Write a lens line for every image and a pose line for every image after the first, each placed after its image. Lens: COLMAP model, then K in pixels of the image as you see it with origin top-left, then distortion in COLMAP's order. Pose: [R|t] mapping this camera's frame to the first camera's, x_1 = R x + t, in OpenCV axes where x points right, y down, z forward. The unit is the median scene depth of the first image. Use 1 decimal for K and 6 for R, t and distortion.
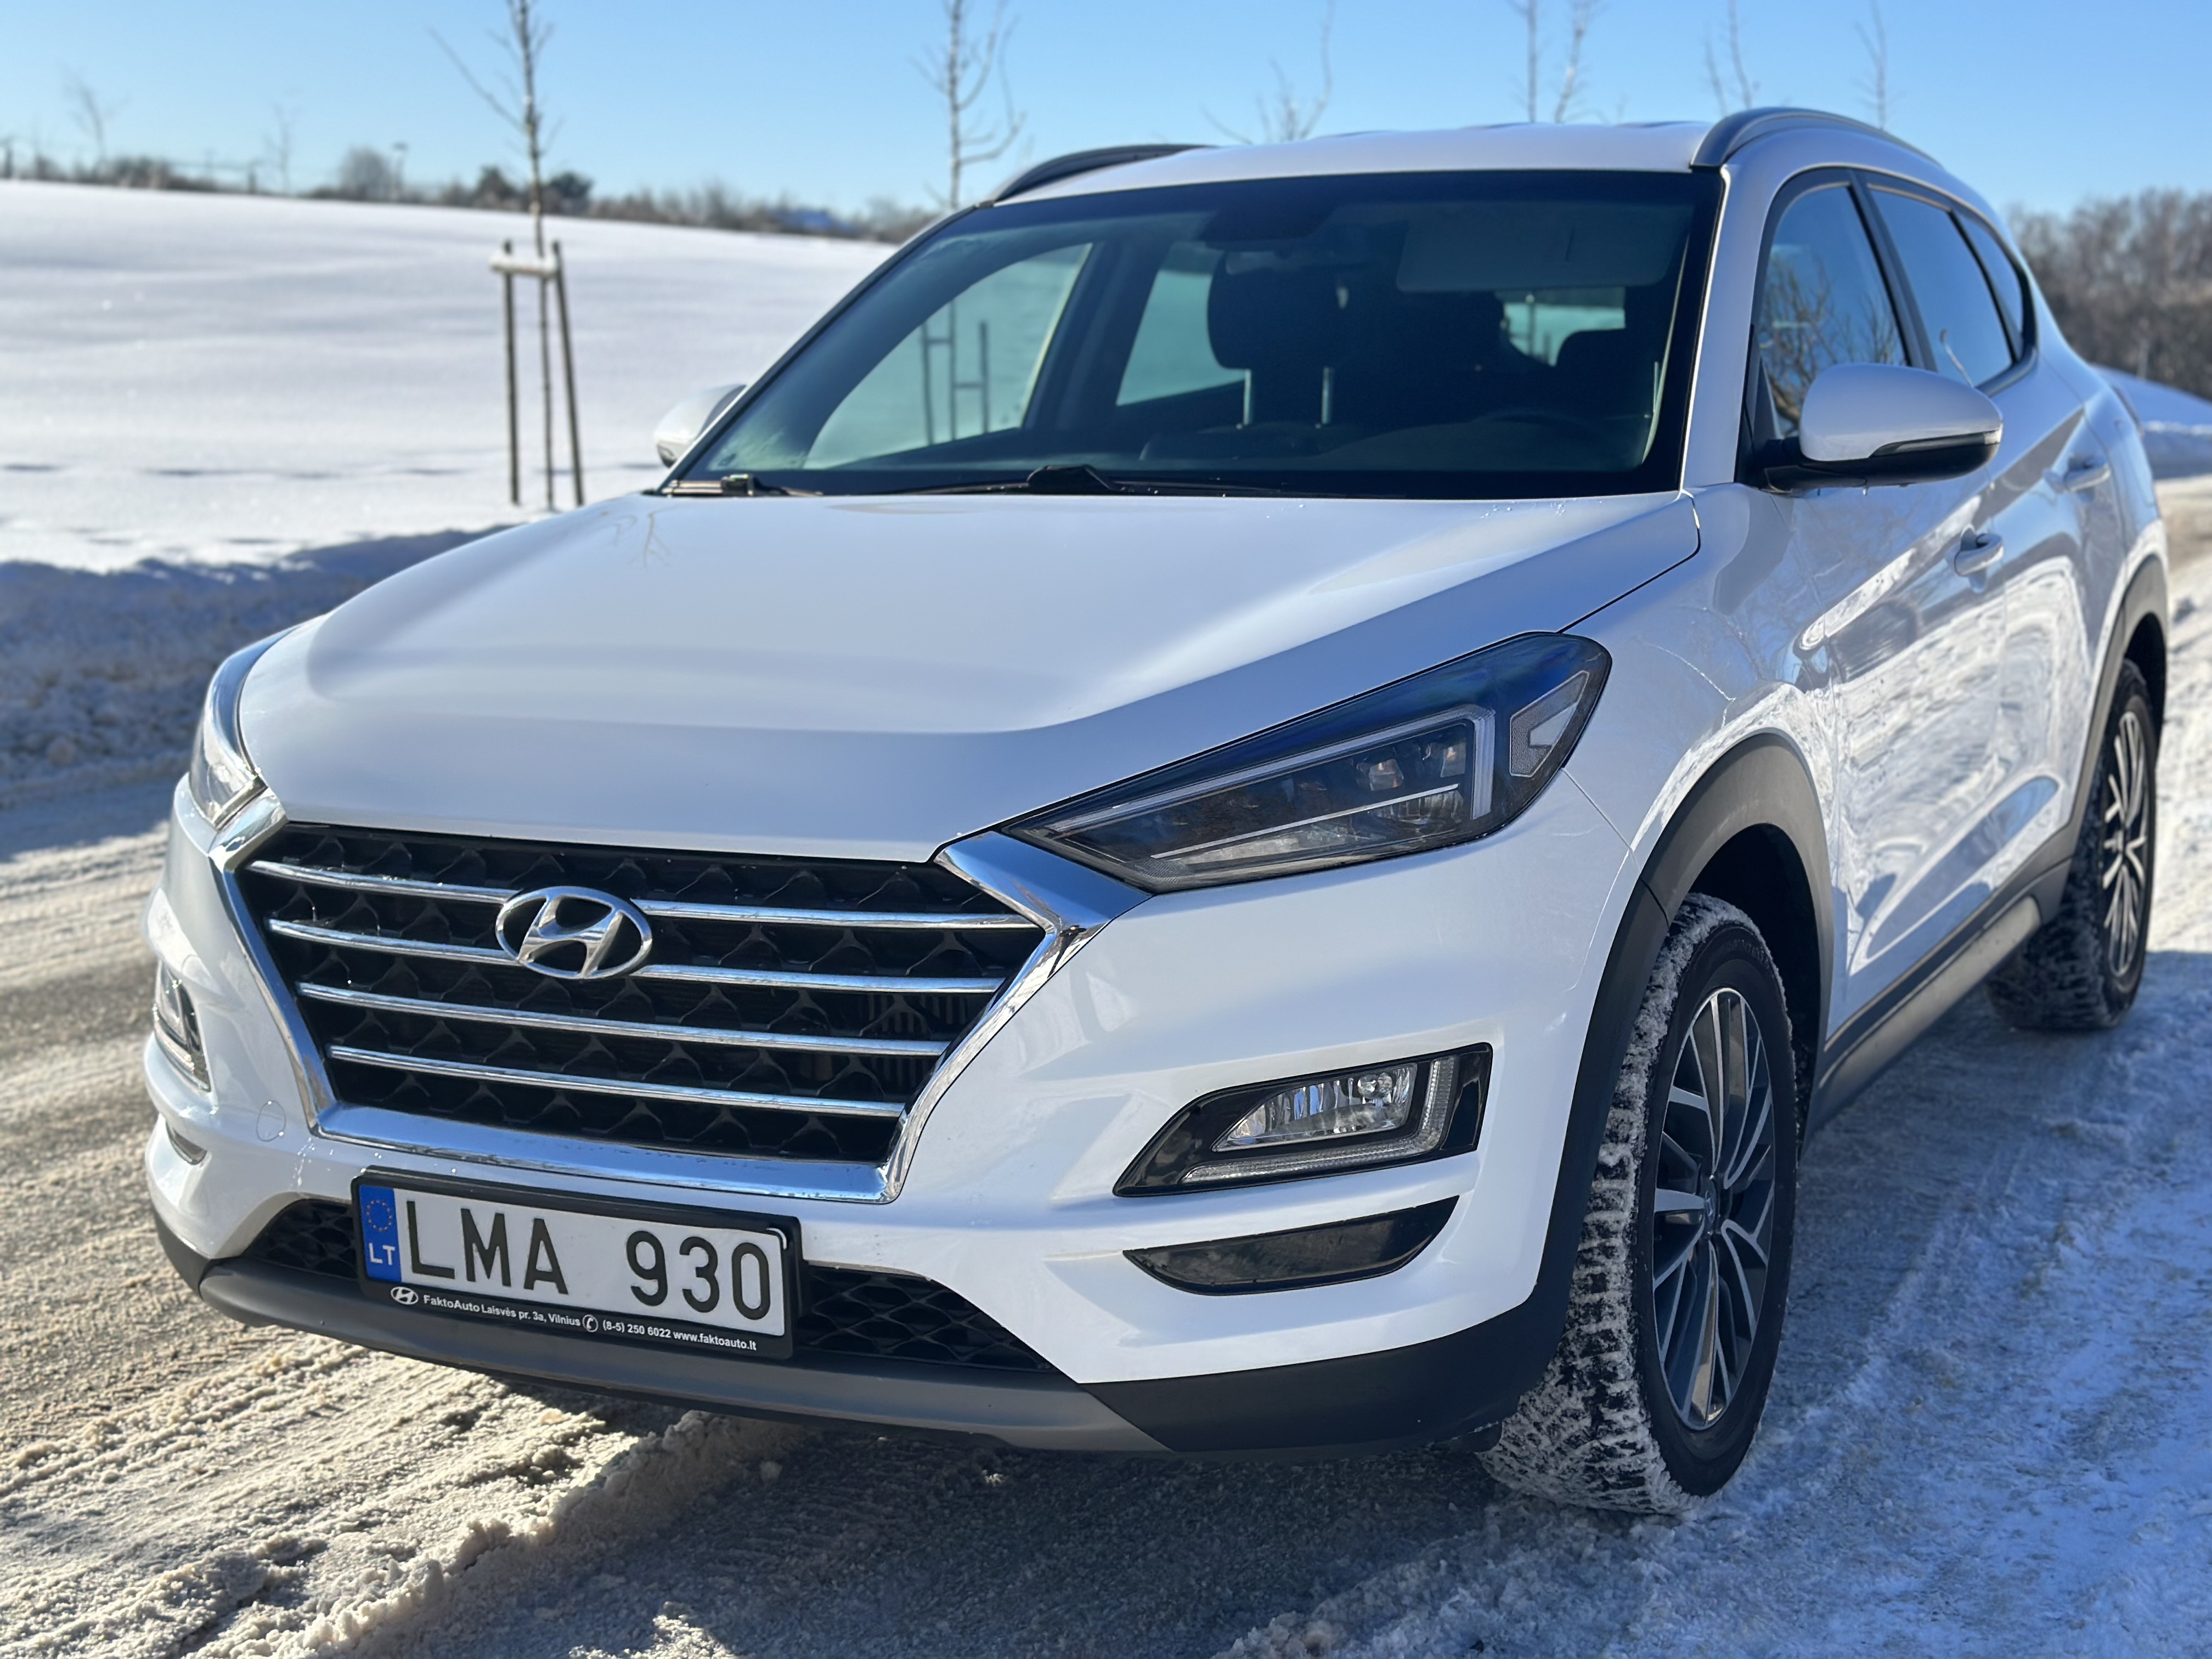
lens RADIAL K [[3076.5, 0, 1106.0], [0, 3076.5, 829.5], [0, 0, 1]] dist [0.149522, -0.052473]
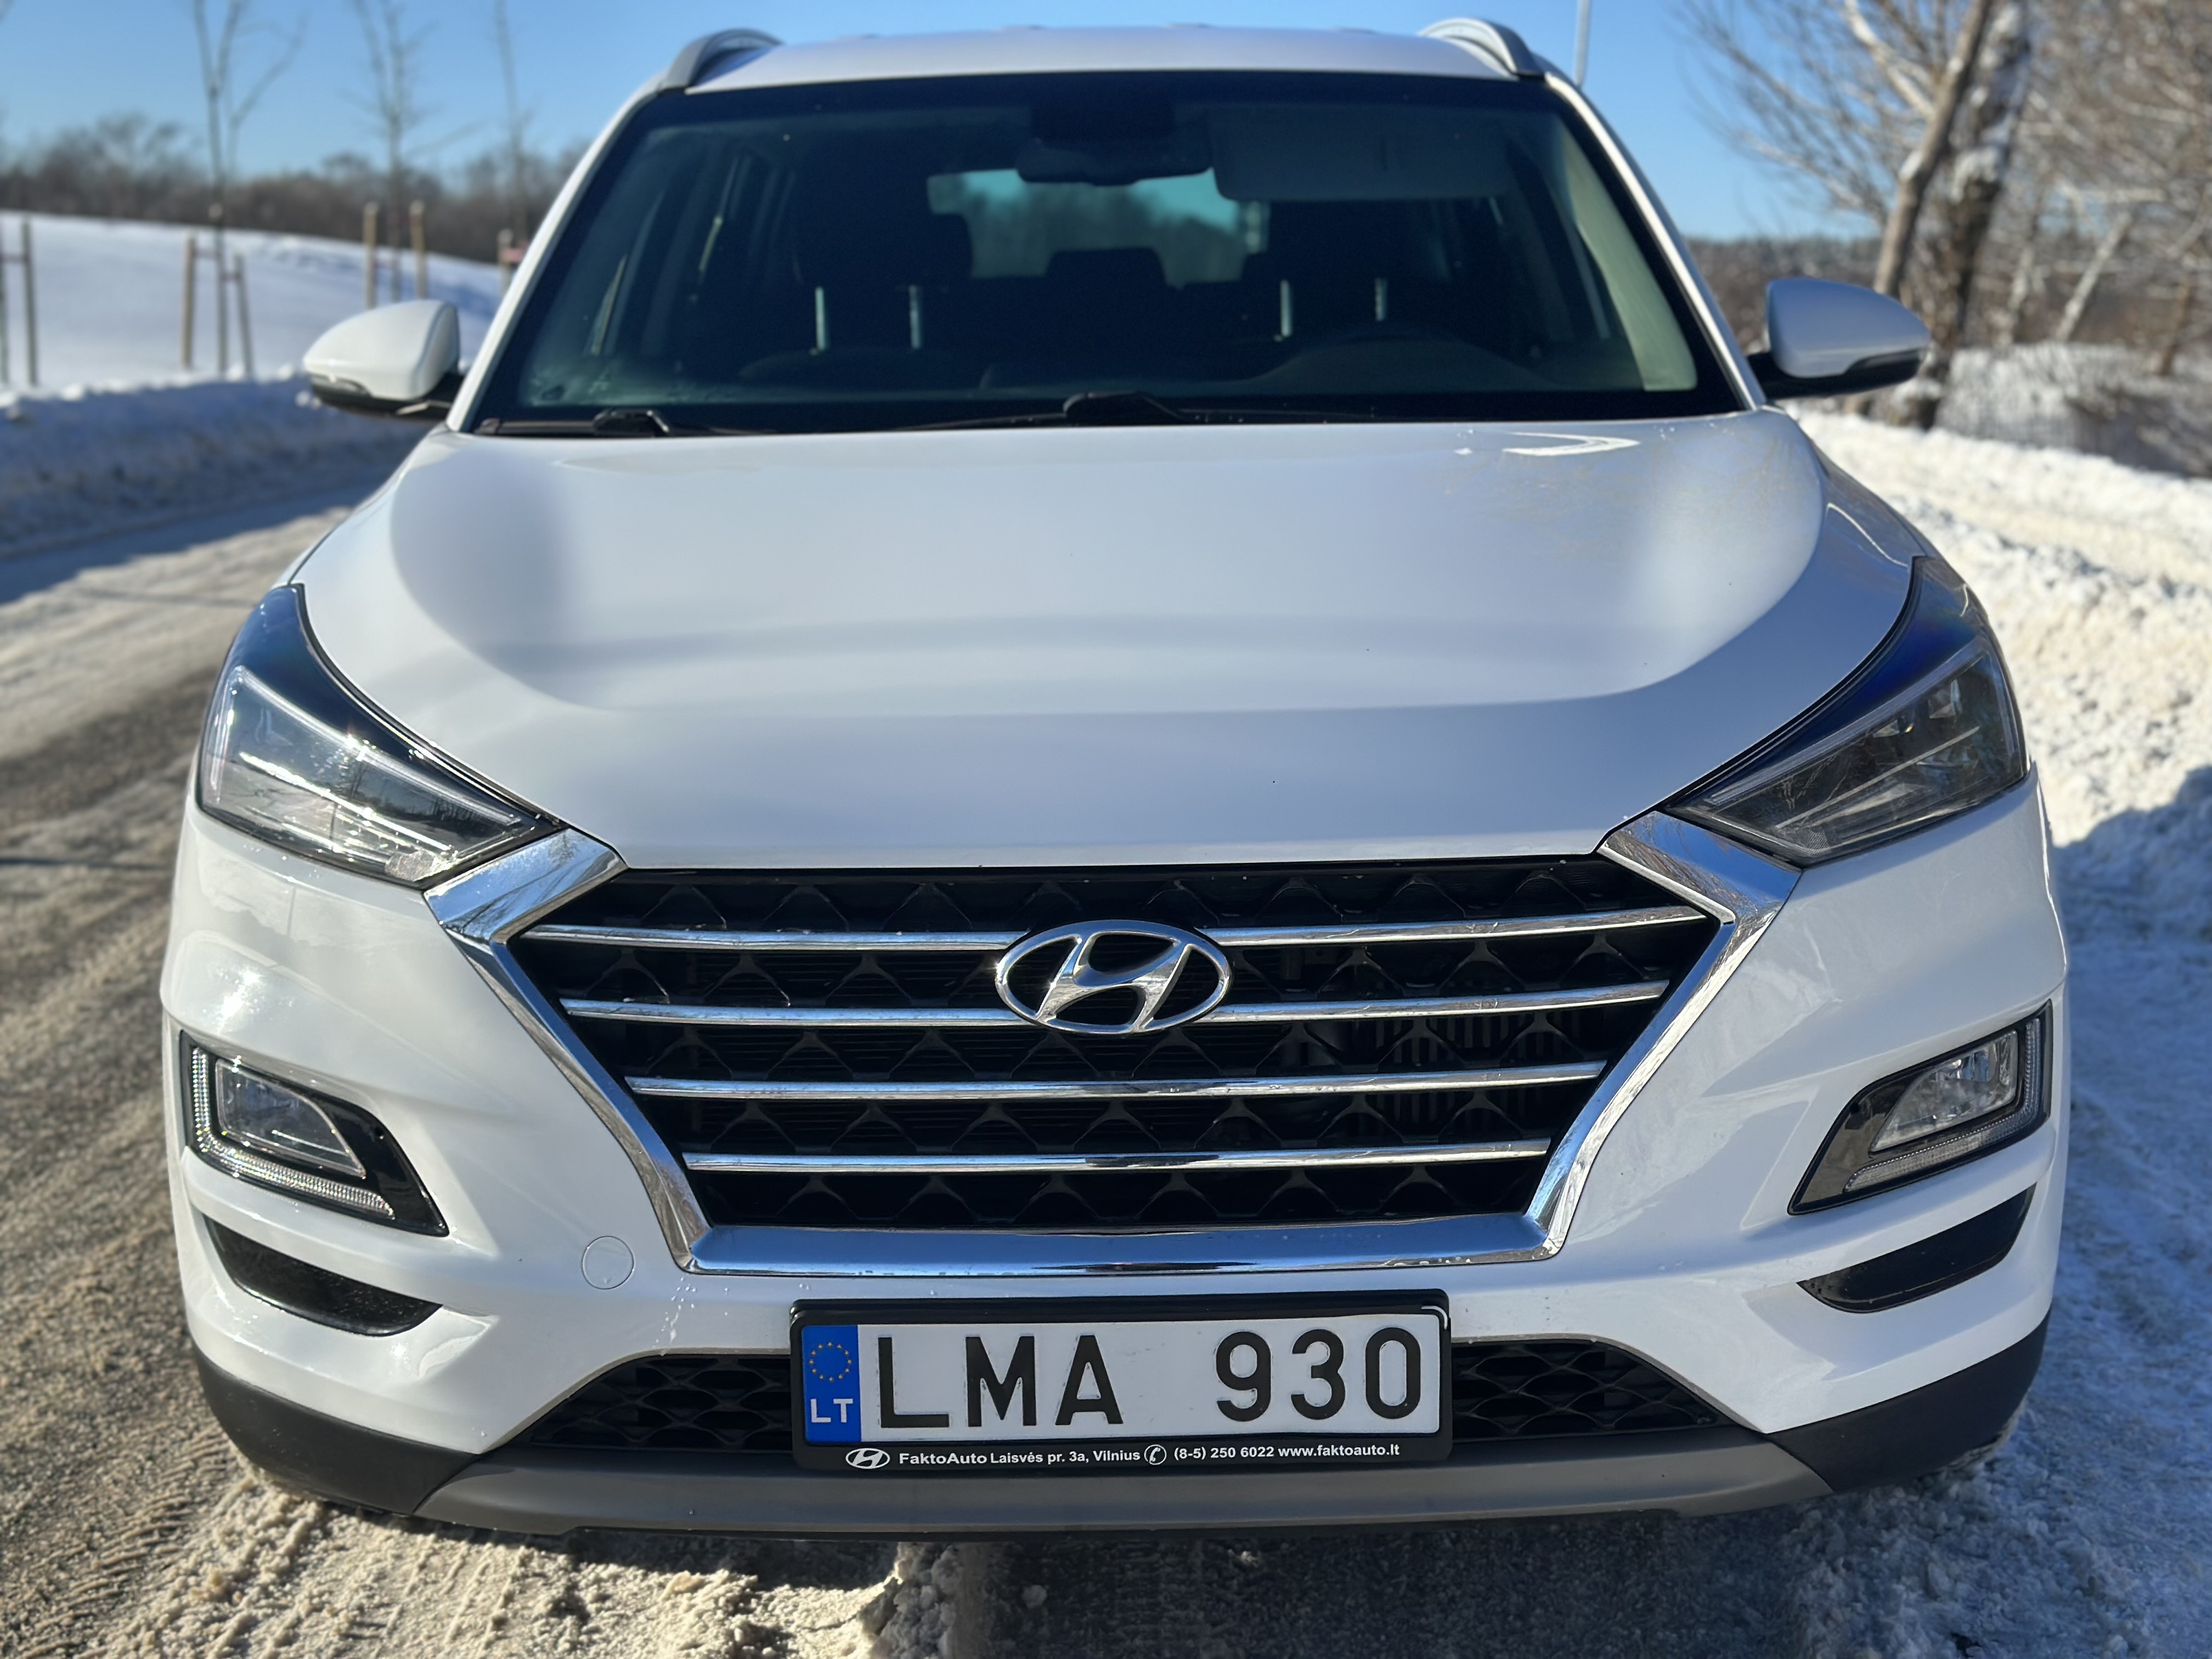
lens RADIAL K [[3076.5, 0, 1106.0], [0, 3076.5, 829.5], [0, 0, 1]] dist [0.149522, -0.052473]
pose [[0.890085, -0.078003, 0.449070, -0.529503], [0.068742, 0.996951, 0.036919, -0.034723], [-0.450581, -0.001991, 0.892734, 0.283057]]
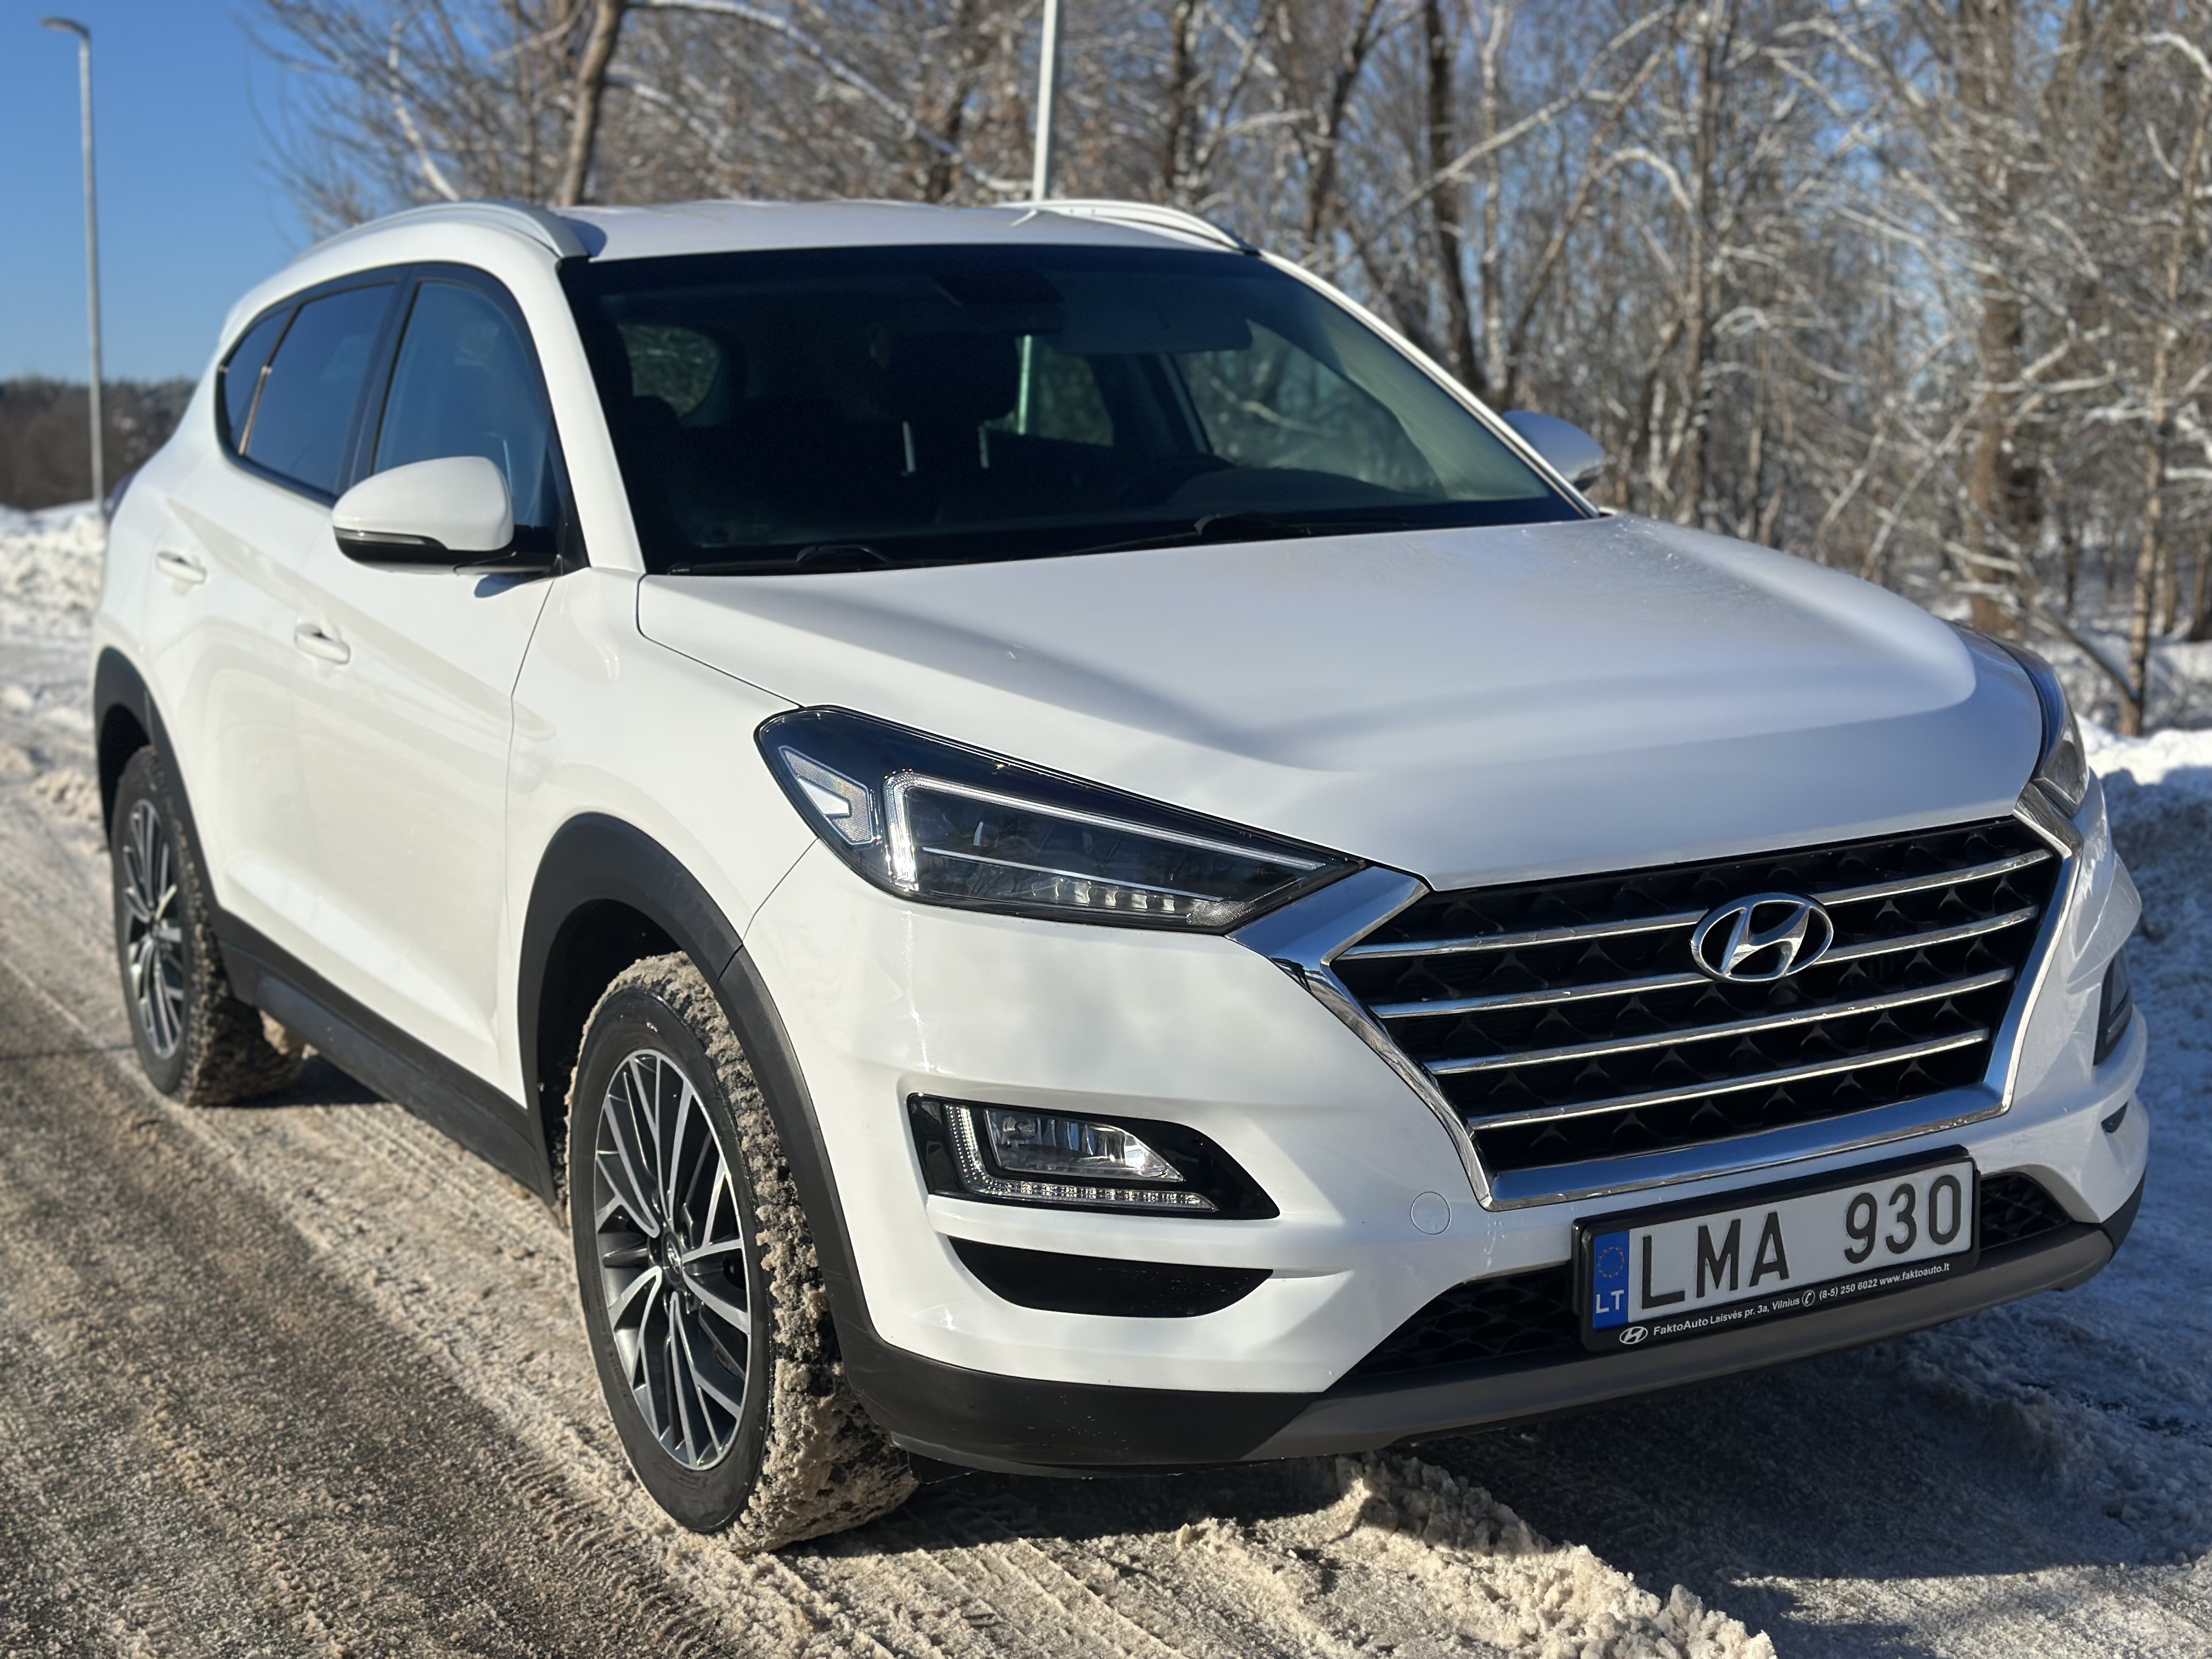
lens RADIAL K [[3076.5, 0, 1106.0], [0, 3076.5, 829.5], [0, 0, 1]] dist [0.149522, -0.052473]
pose [[0.557995, -0.124957, 0.820383, -1.161342], [0.150206, 0.987477, 0.048244, -0.088293], [-0.816137, 0.096307, 0.569776, 0.572120]]
